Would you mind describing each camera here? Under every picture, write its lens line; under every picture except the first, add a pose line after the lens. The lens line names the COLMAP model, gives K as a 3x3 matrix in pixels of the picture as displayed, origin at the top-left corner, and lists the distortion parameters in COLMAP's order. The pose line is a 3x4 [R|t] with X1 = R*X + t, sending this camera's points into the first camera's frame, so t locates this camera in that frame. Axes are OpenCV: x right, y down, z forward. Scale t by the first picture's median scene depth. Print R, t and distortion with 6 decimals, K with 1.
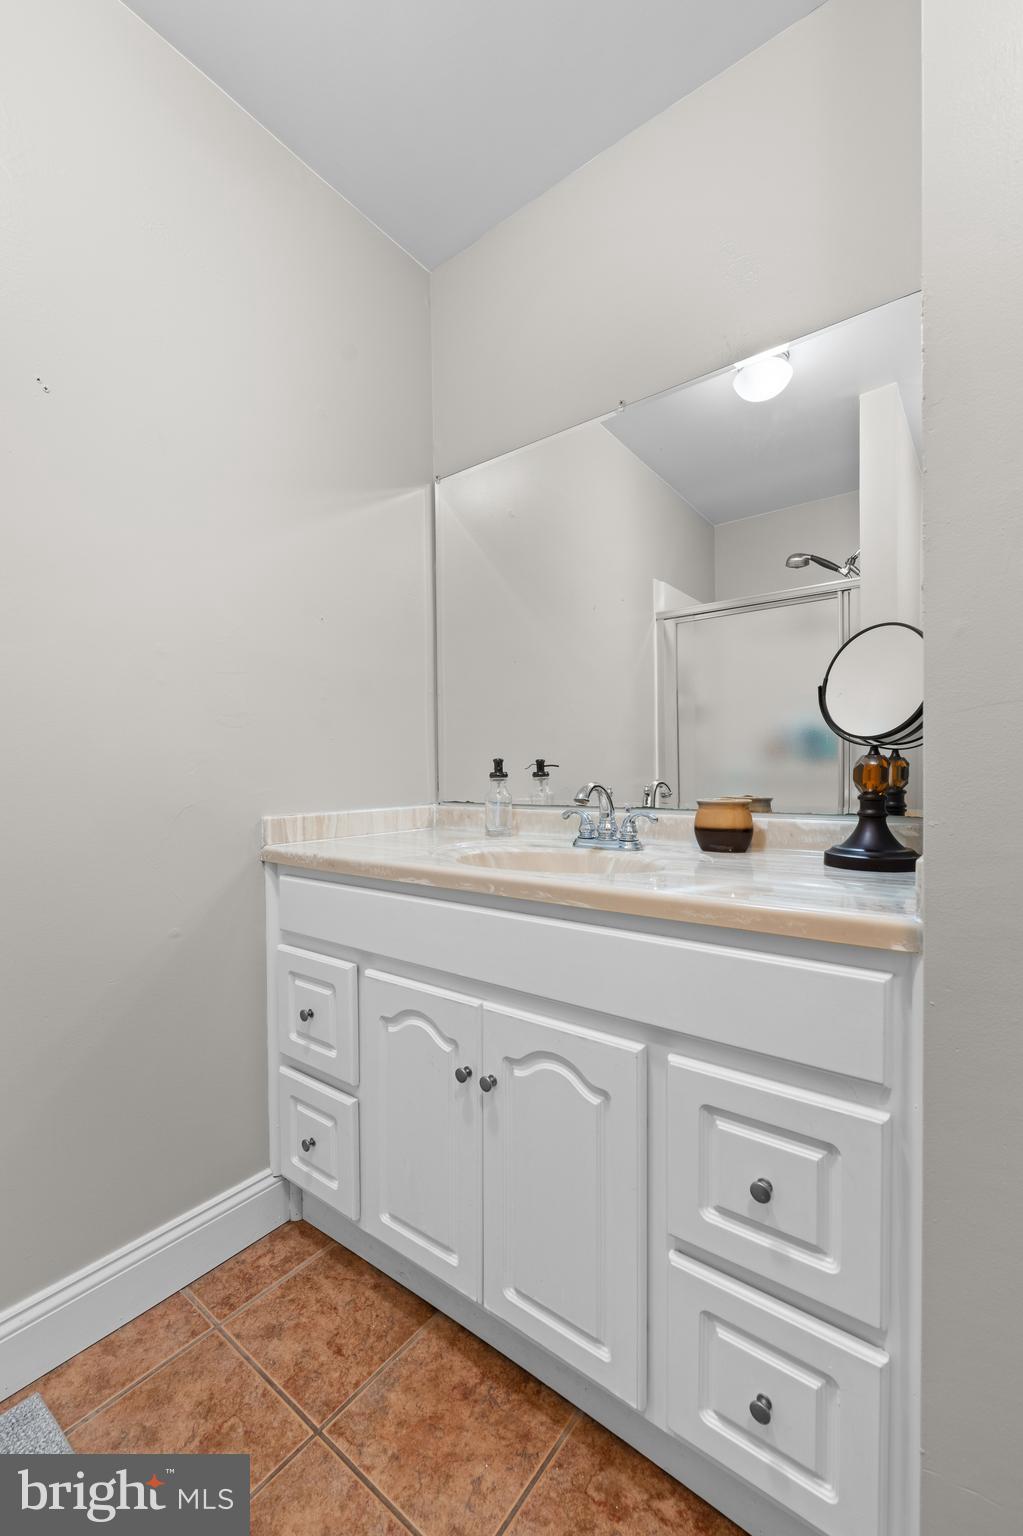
lens RADIAL K [[627.6, 0, 510.4], [0, 627.6, 800.0], [0, 0, 1]] dist [0.002110, -0.001340]
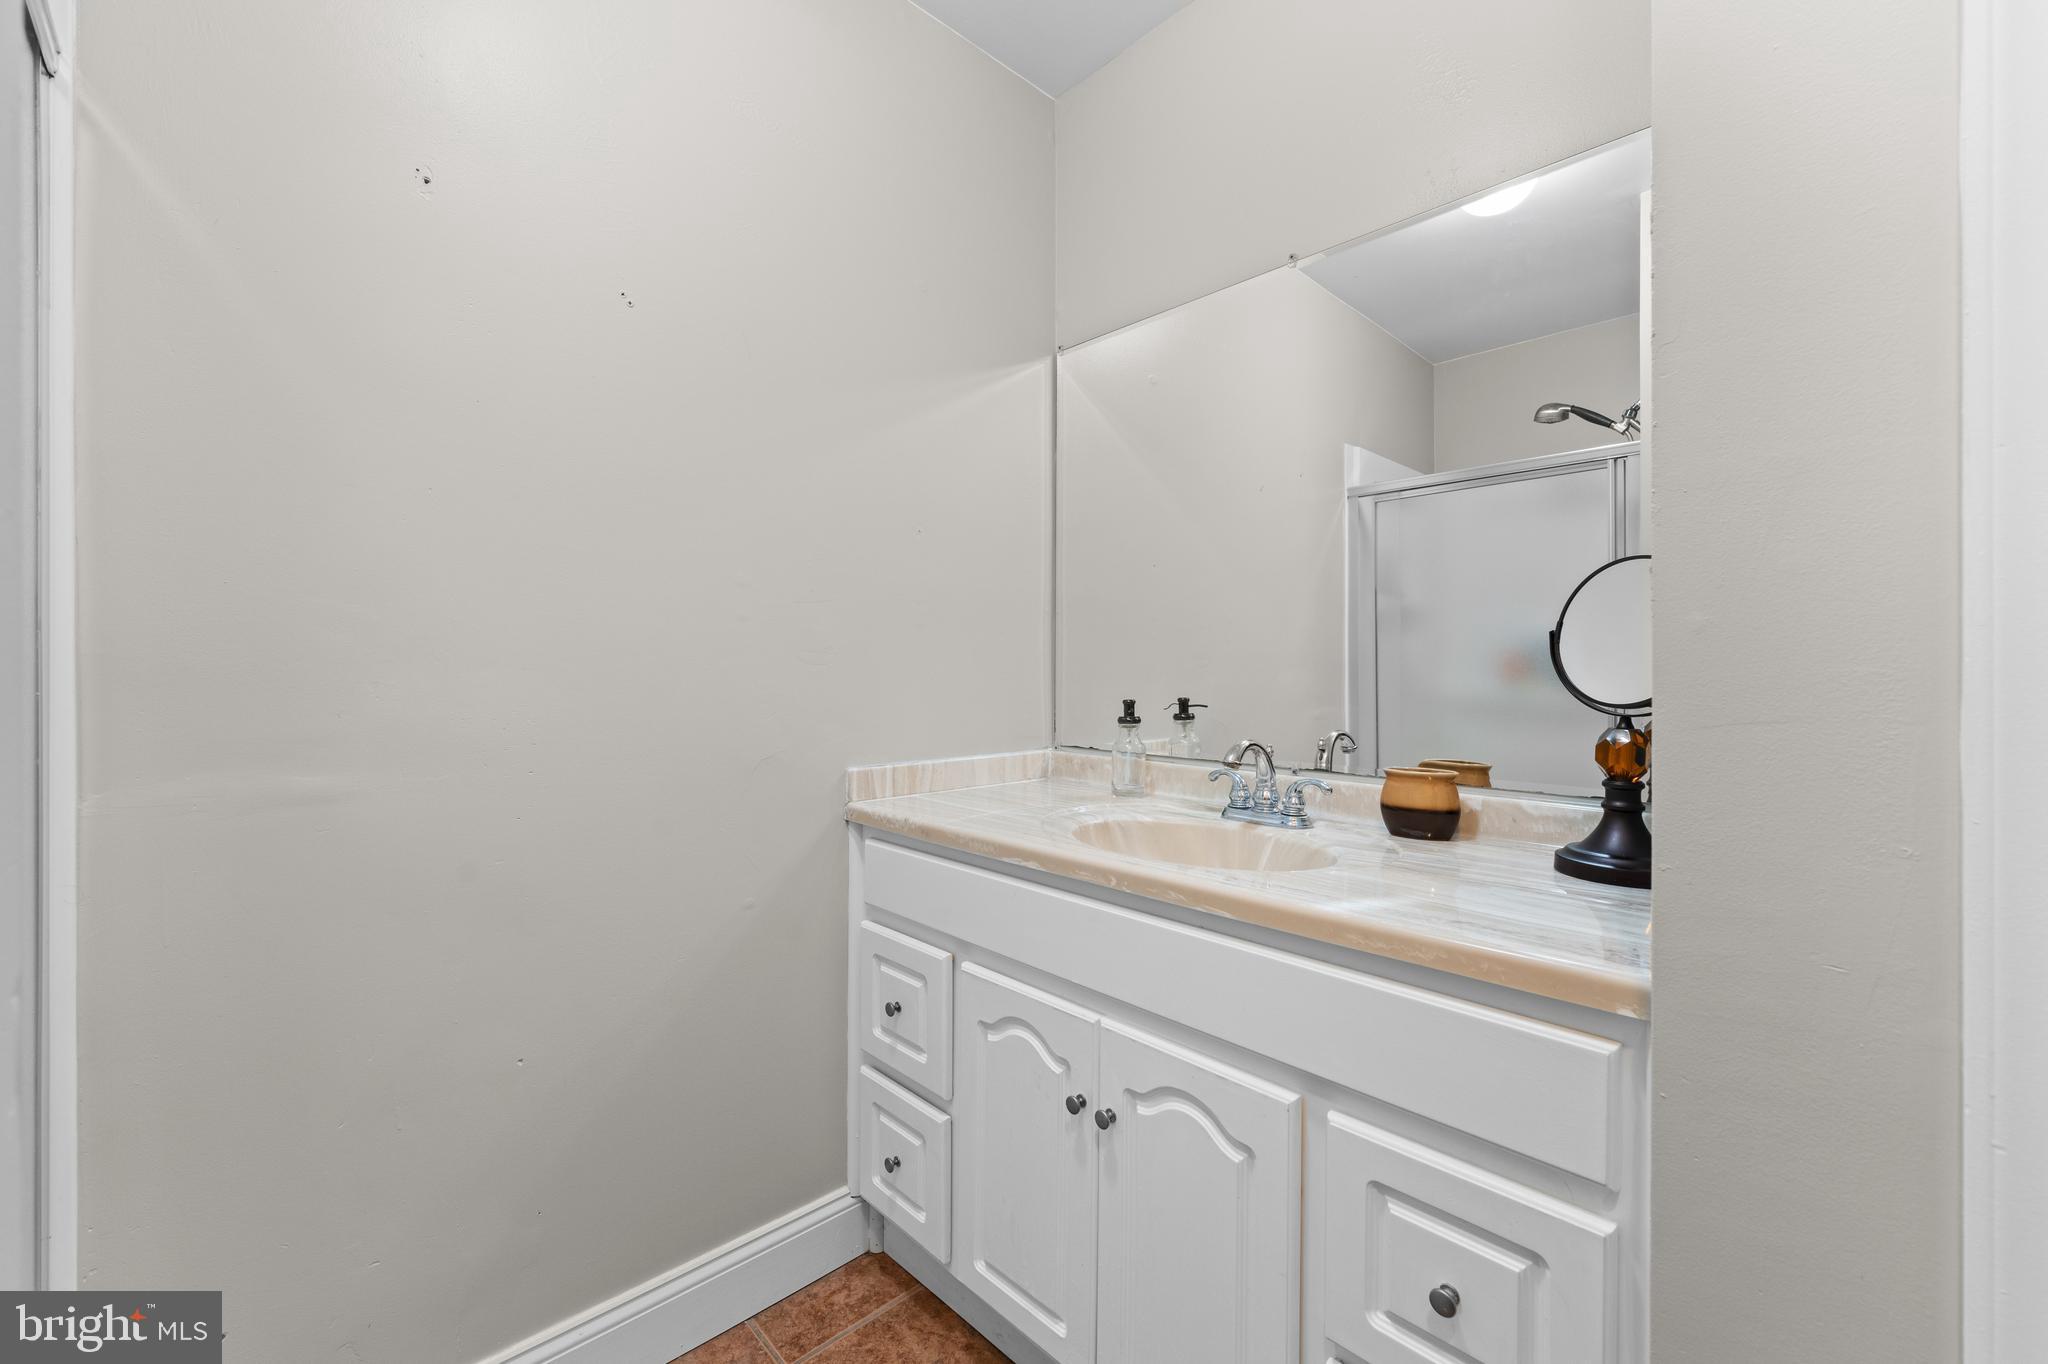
lens RADIAL K [[836.8, 0, 1031.2], [0, 836.8, 677.5], [0, 0, 1]] dist [0.002110, -0.001340]
pose [[0.988190, 0.014322, -0.152561, 0.025763], [-0.016603, 0.999768, -0.013686, -0.101418], [0.152330, 0.016058, 0.988199, -0.097281]]
